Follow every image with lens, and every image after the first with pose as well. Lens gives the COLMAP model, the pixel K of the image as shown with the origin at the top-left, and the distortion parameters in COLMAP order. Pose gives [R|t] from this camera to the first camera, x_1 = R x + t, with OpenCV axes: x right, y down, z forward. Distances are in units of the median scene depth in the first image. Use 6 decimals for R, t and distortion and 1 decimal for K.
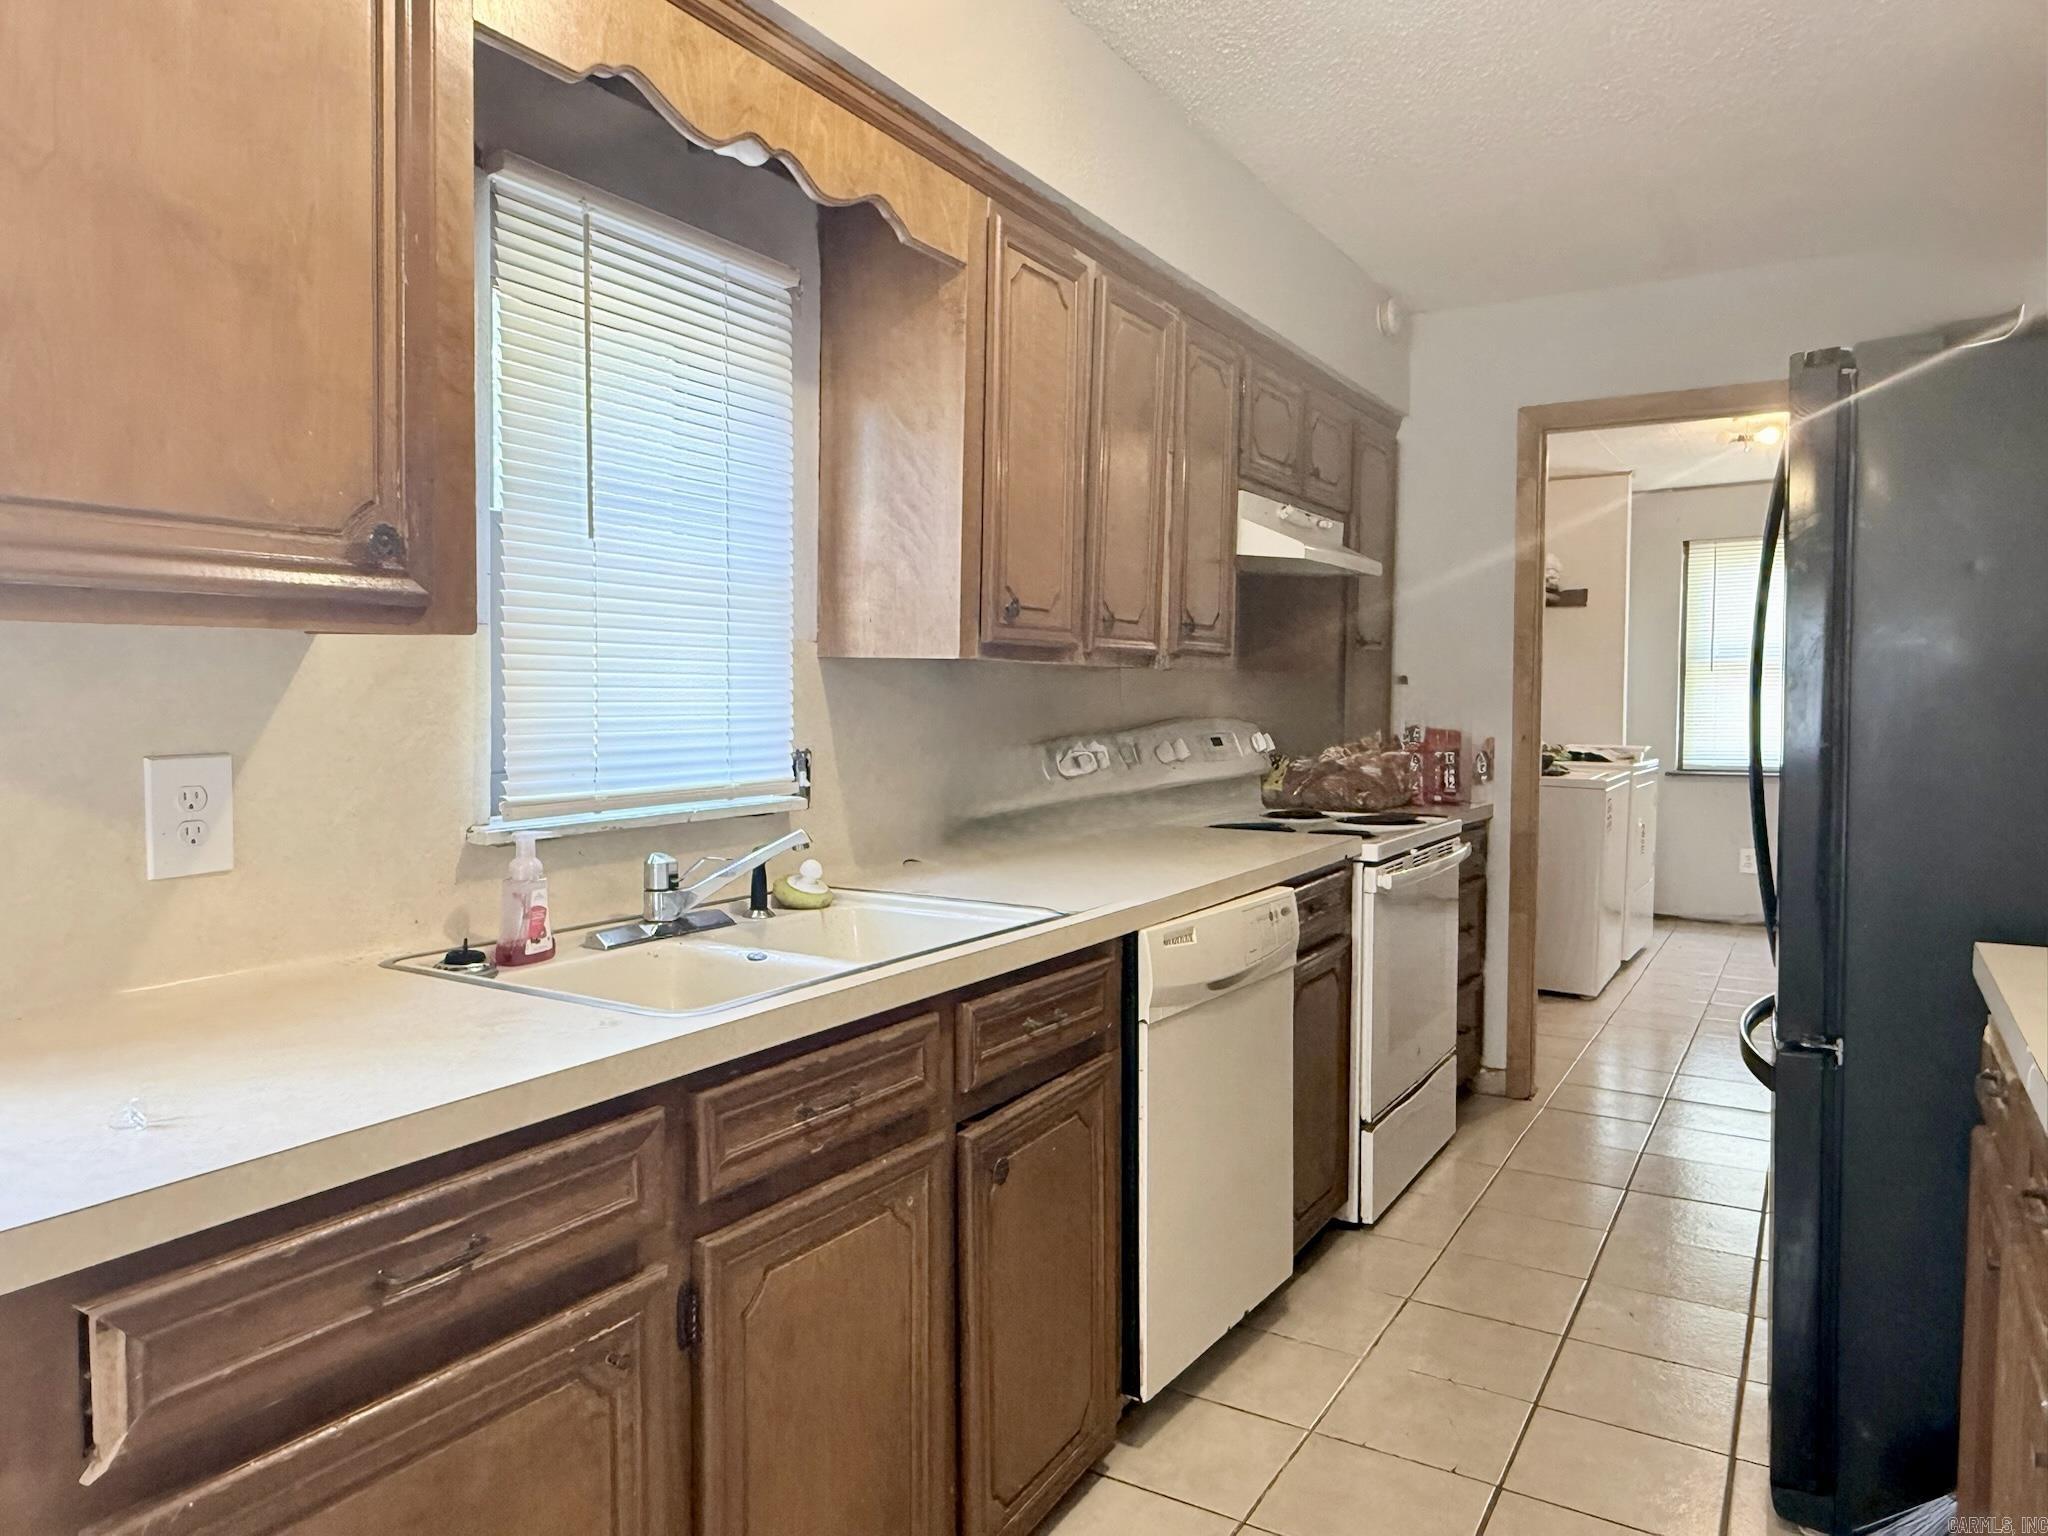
lens RADIAL K [[1319.9, 0, 1016.4], [0, 1319.9, 764.1], [0, 0, 1]] dist [-0.002335, 0.001956]
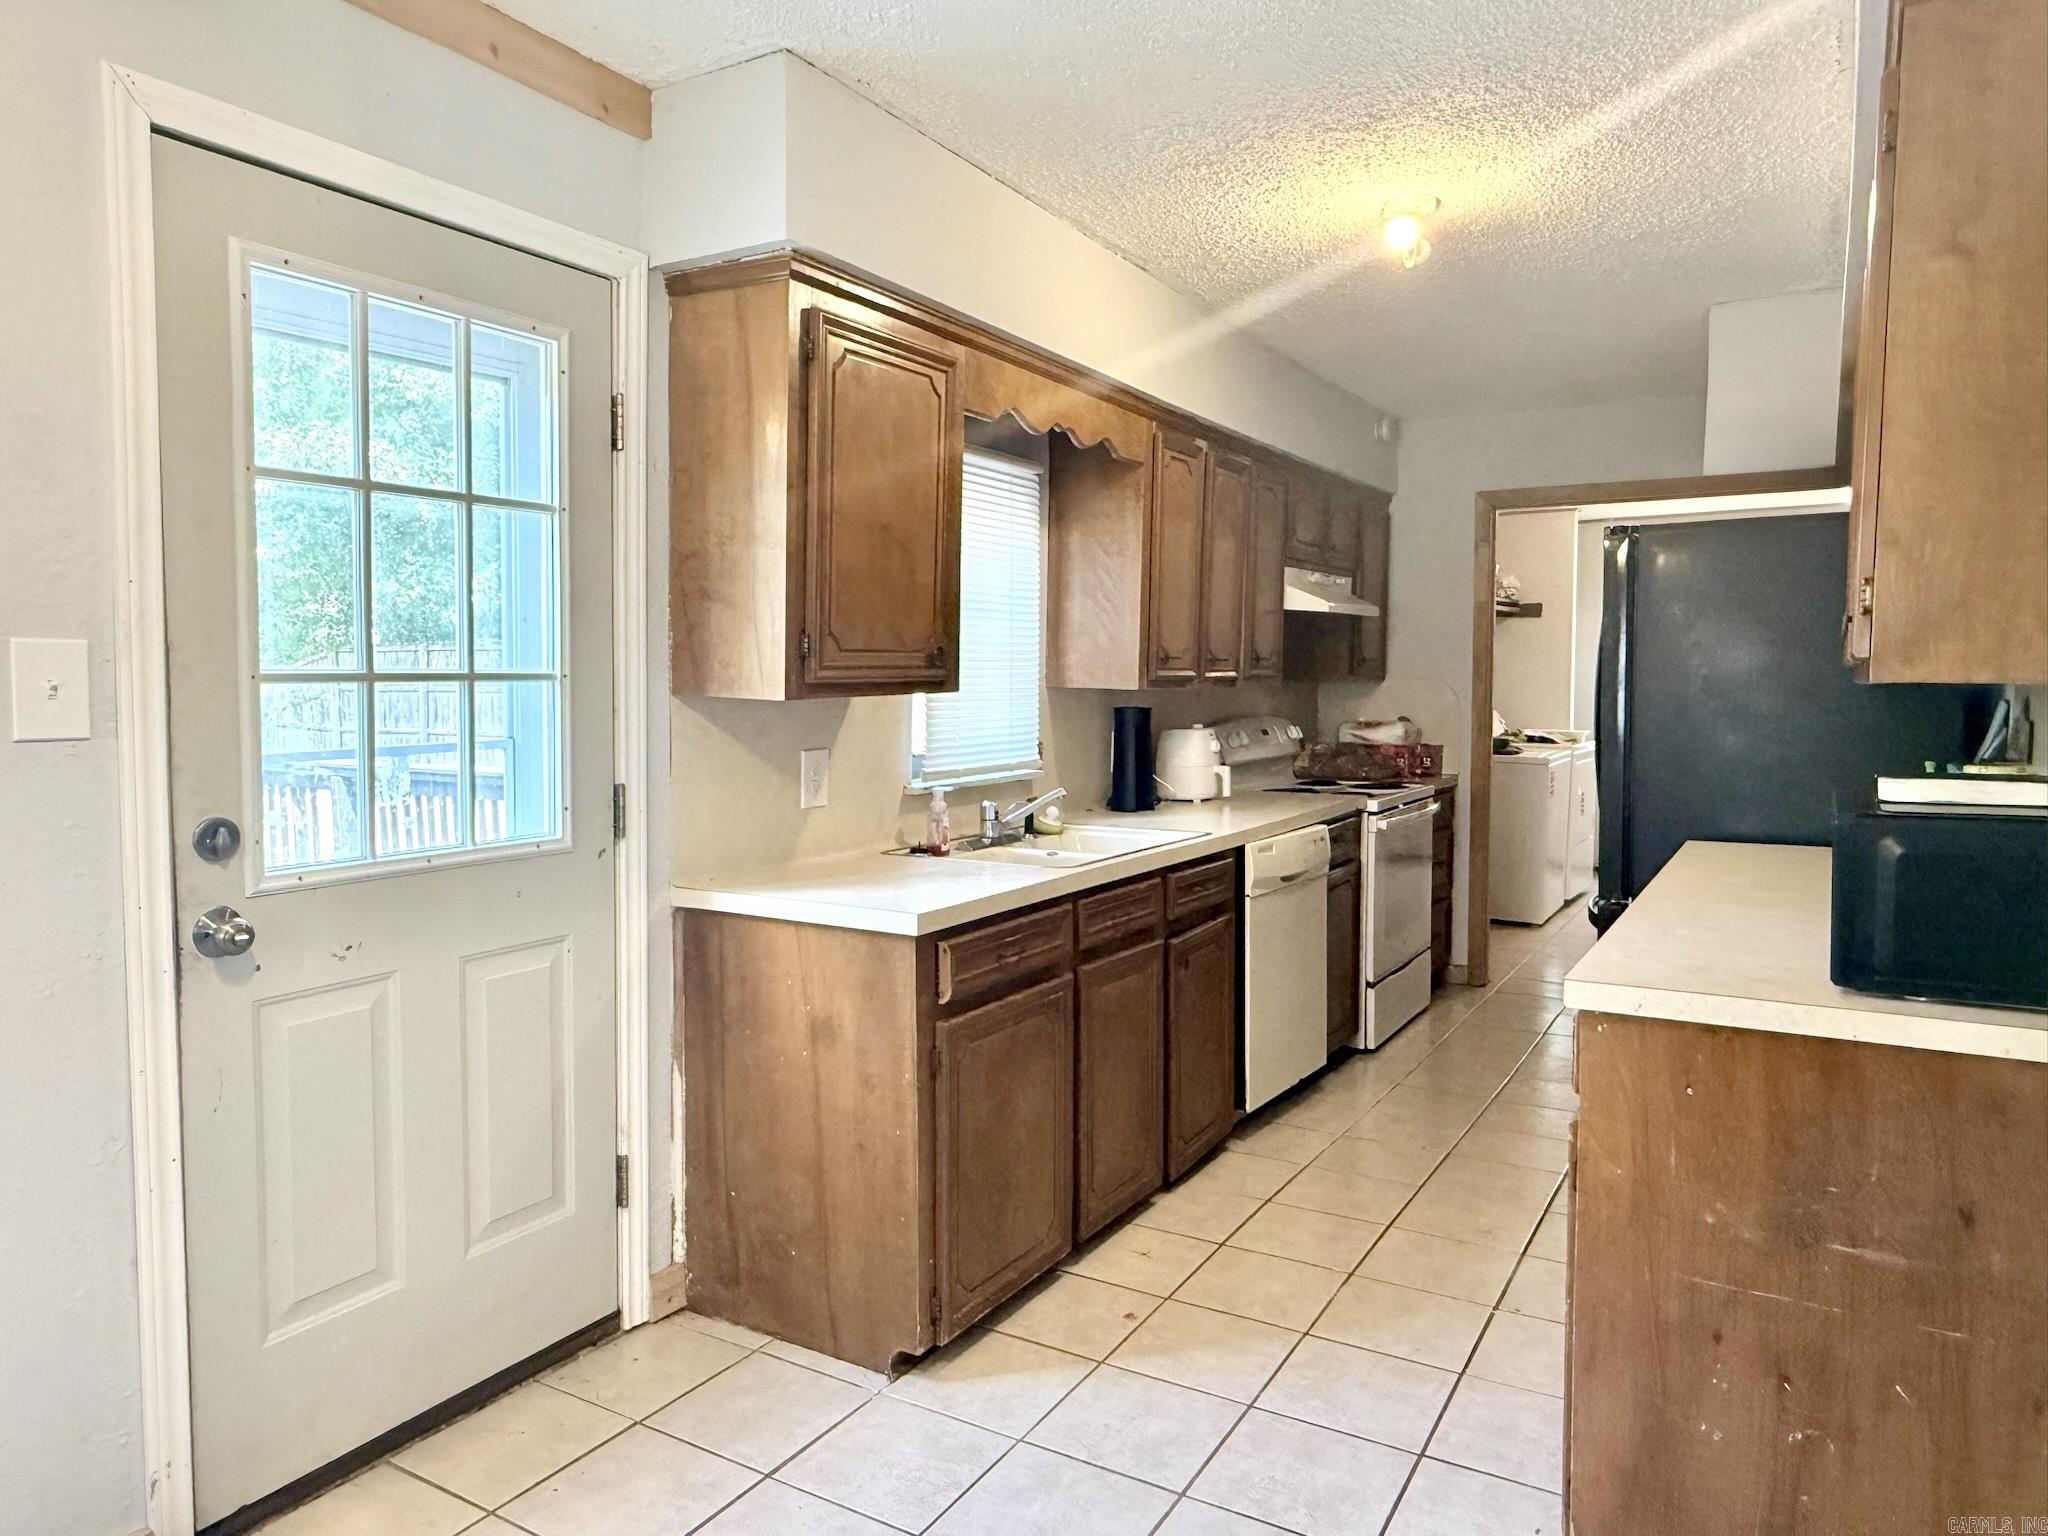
lens RADIAL K [[1319.9, 0, 1010.7], [0, 1319.9, 758.8], [0, 0, 1]] dist [-0.002335, 0.001956]
pose [[0.999980, -0.004587, 0.004264, -0.201292], [0.004539, 0.999927, 0.011209, -0.008455], [-0.004315, -0.011190, 0.999928, -0.672638]]
